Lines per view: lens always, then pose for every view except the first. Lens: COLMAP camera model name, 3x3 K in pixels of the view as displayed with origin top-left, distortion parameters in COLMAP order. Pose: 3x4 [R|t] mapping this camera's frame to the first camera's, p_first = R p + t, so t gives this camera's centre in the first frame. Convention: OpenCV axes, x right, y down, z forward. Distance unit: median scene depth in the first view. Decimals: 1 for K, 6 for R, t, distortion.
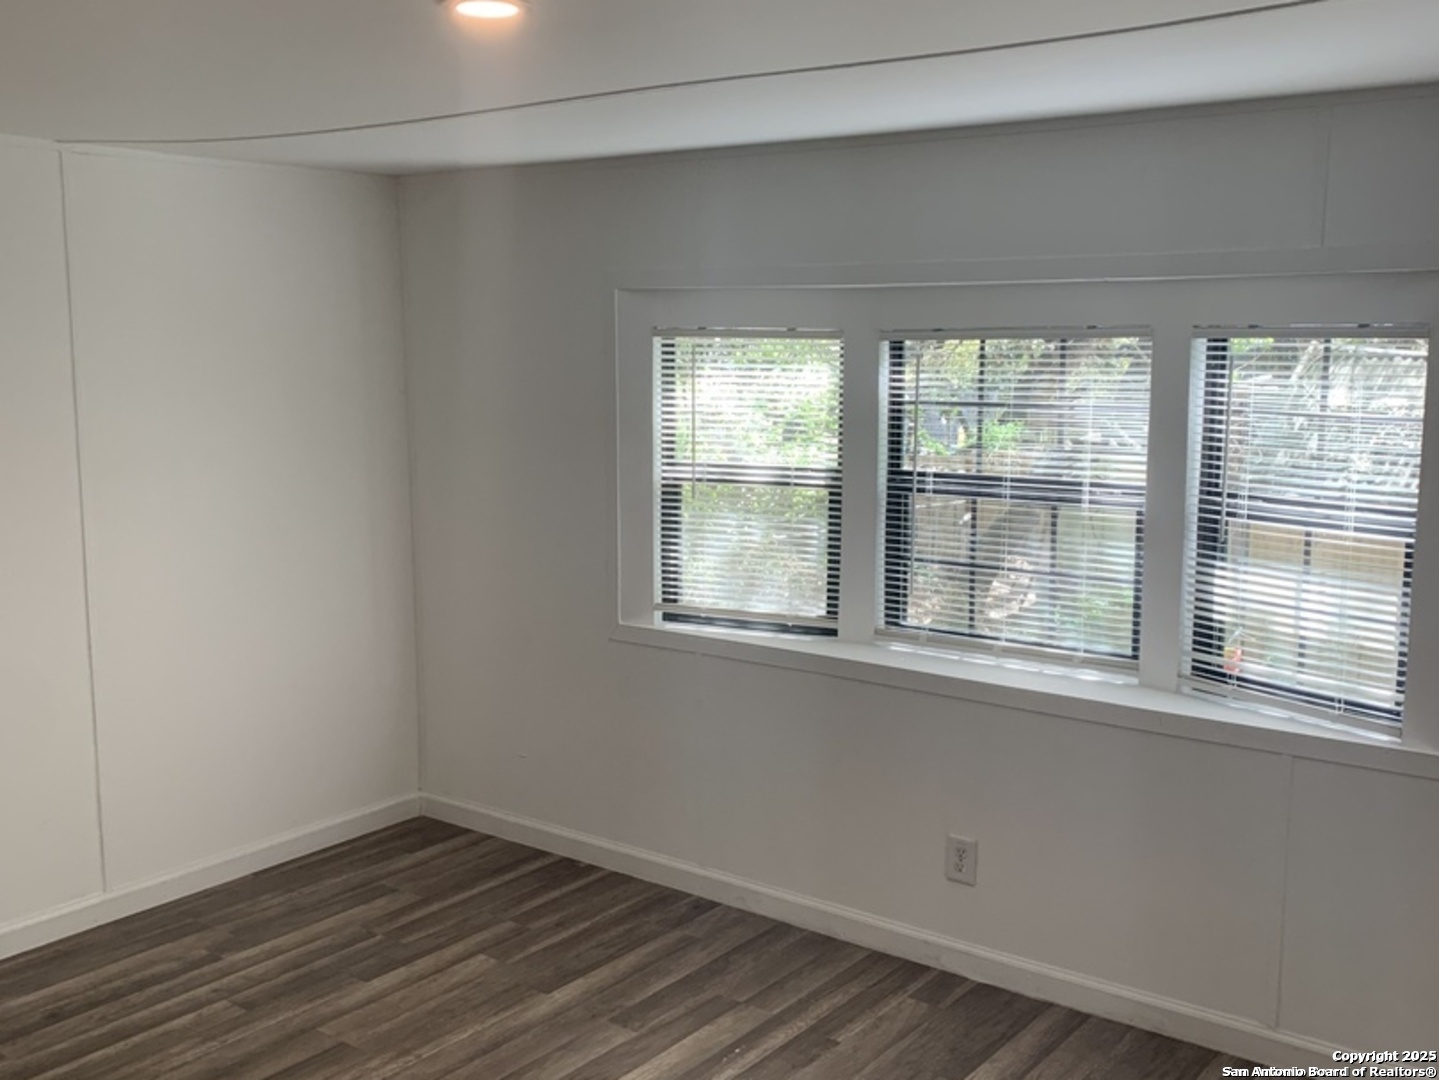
lens RADIAL K [[1462.9, 0, 721.0], [0, 1462.9, 526.1], [0, 0, 1]] dist [0.162943, -0.421406]
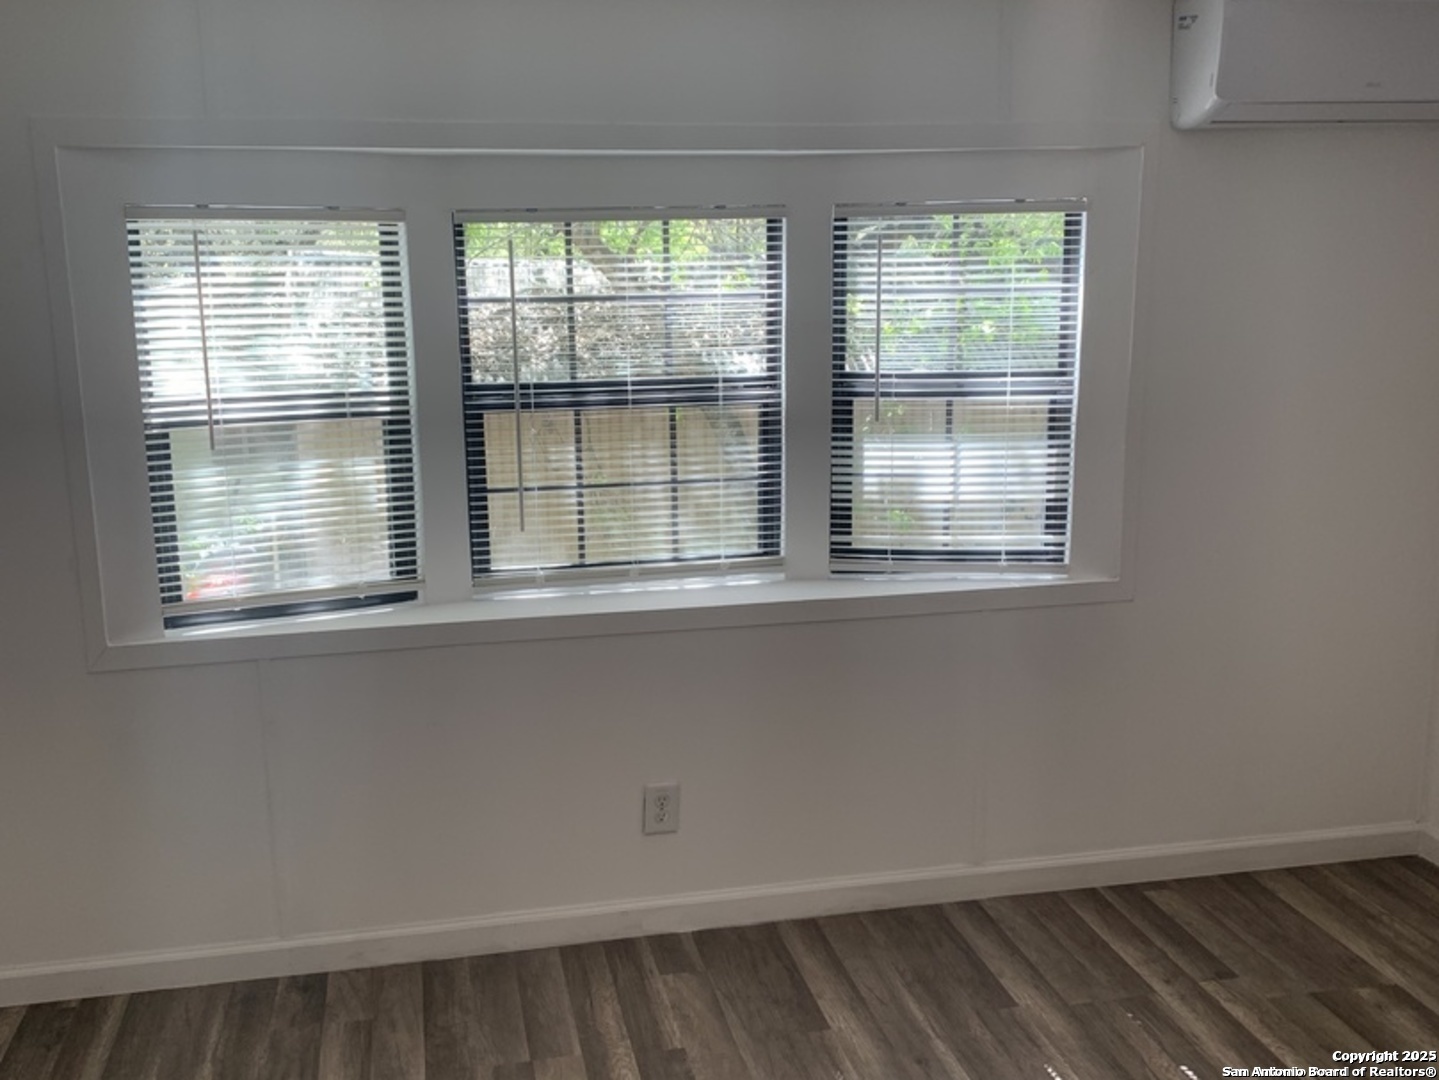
lens RADIAL K [[1521.6, 0, 719.5], [0, 1521.6, 540.0], [0, 0, 1]] dist [0.191083, -0.450069]
pose [[0.655826, -0.168023, 0.735976, -0.468659], [0.112310, 0.985783, 0.124974, -0.047507], [-0.746511, 0.000697, 0.665373, 0.351498]]
